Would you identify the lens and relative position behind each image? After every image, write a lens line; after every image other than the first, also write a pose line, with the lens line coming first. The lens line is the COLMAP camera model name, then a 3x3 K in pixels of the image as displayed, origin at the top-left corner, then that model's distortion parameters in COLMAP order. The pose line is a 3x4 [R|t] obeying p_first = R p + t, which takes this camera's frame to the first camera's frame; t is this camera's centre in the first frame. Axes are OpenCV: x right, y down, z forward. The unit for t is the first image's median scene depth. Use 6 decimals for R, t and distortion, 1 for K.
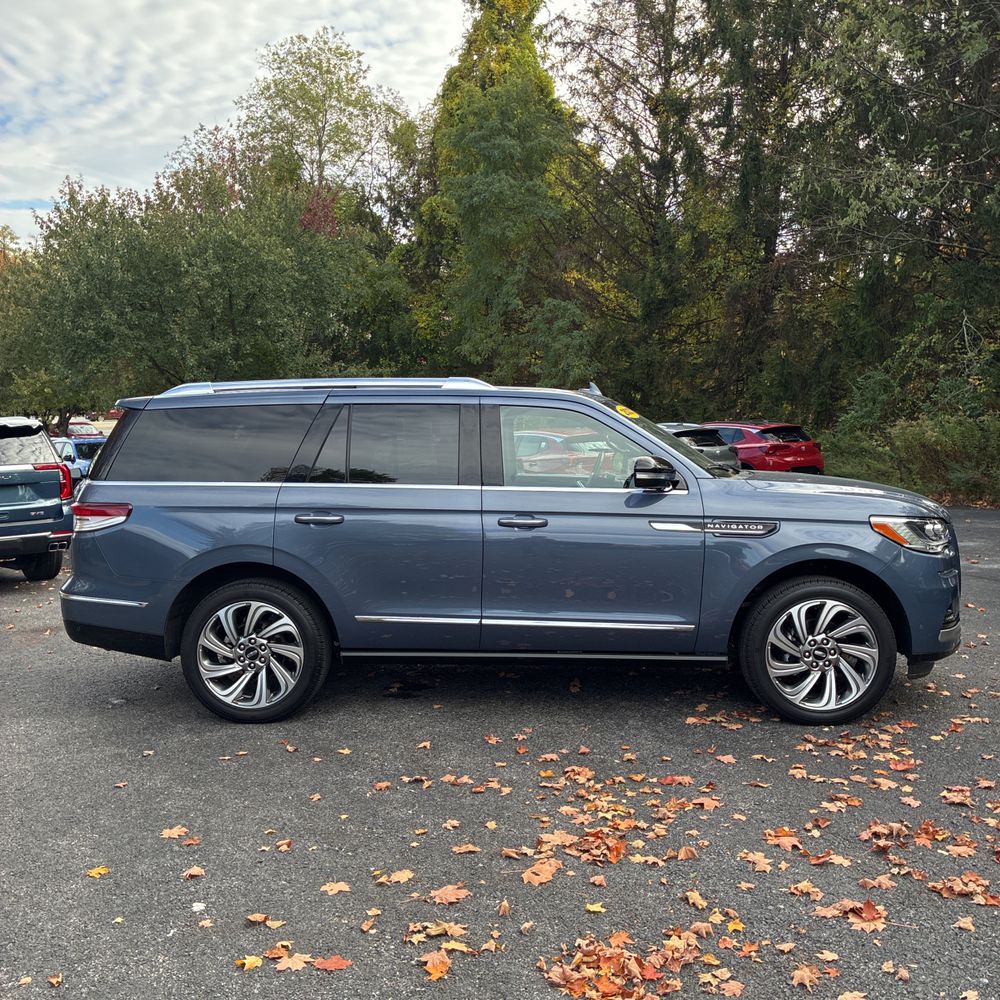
lens RADIAL K [[1092.6, 0, 516.3], [0, 1092.6, 437.2], [0, 0, 1]] dist [0.015314, -0.002935]
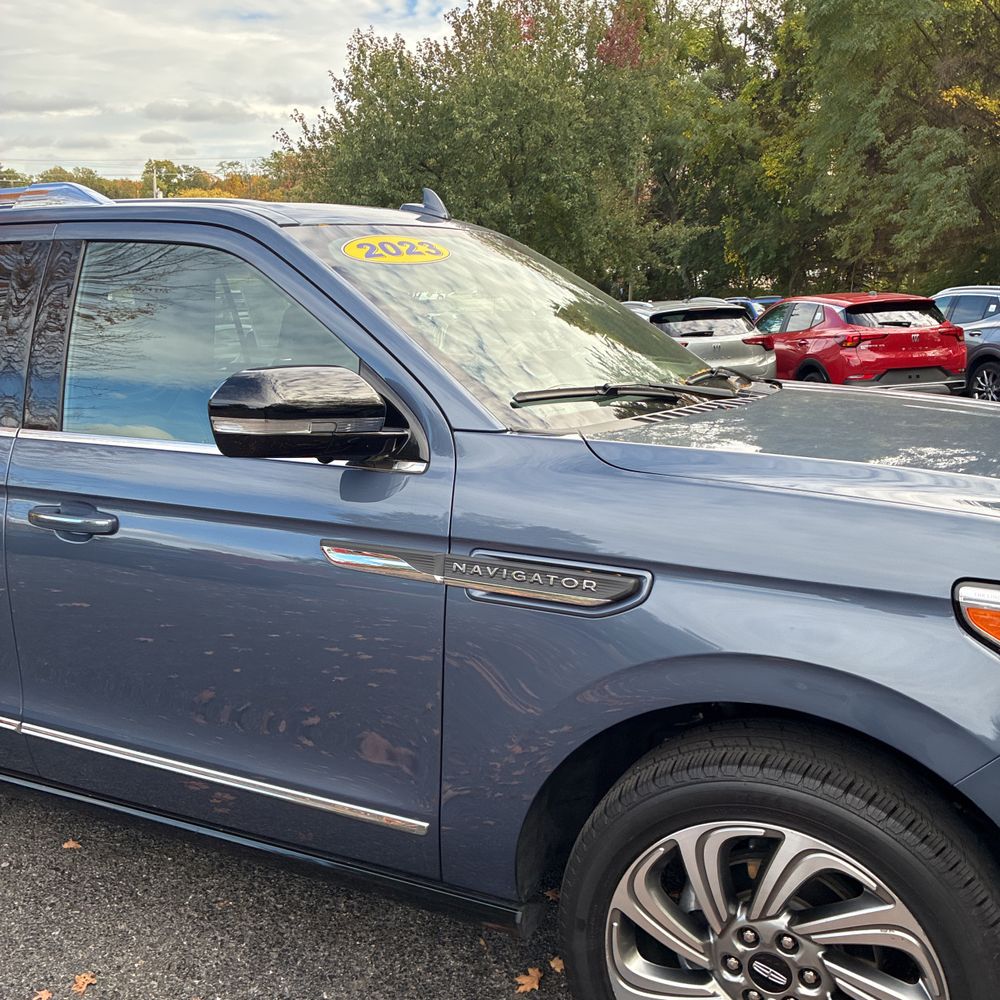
lens RADIAL K [[1040.0, 0, 498.9], [0, 1040.0, 483.0], [0, 0, 1]] dist [0.025221, -0.024783]
pose [[0.913164, 0.056036, -0.403722, 0.304862], [0.011996, 0.986380, 0.164042, -0.000631], [0.407415, -0.154640, 0.900055, 0.667269]]
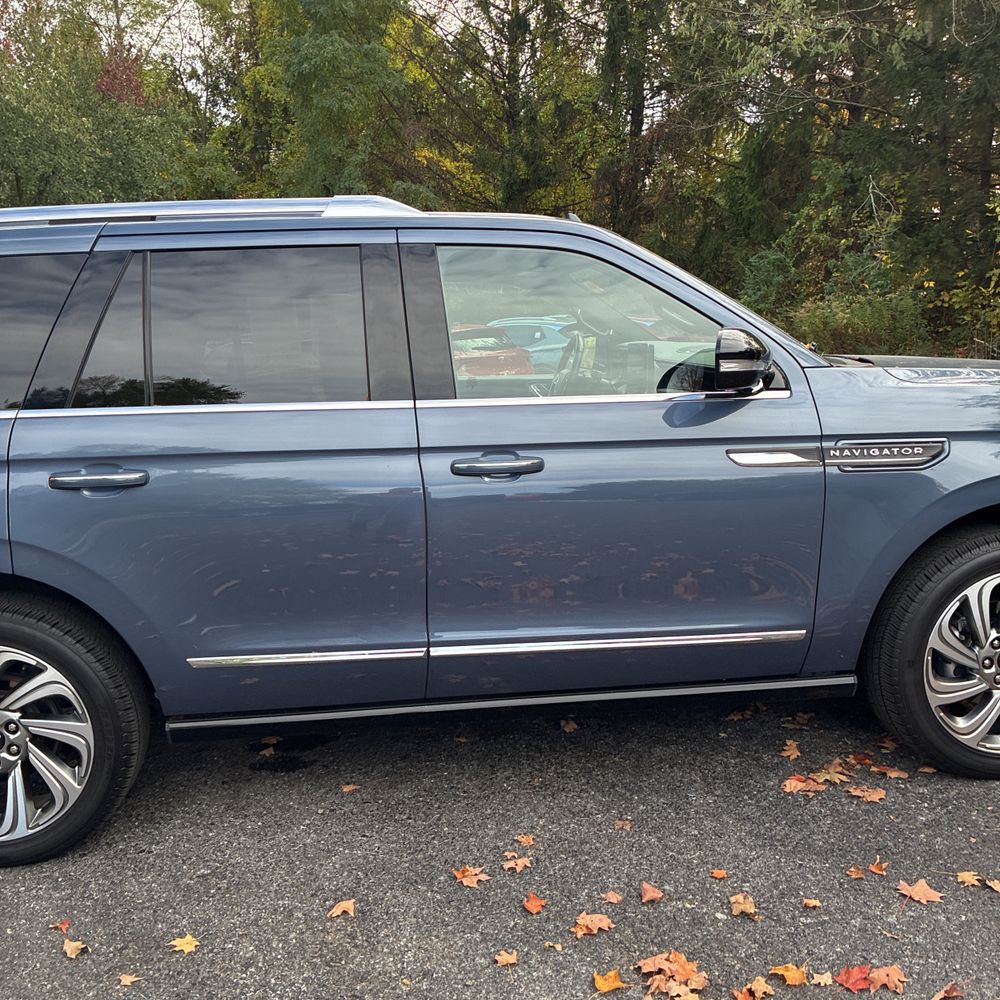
lens RADIAL K [[1057.6, 0, 500.0], [0, 1057.6, 500.0], [0, 0, 1]] dist [0.001447, -0.014987]
pose [[0.990077, -0.058100, 0.127955, -0.055913], [0.038693, 0.988043, 0.149242, 0.017180], [-0.135096, -0.142810, 0.980487, 0.467435]]
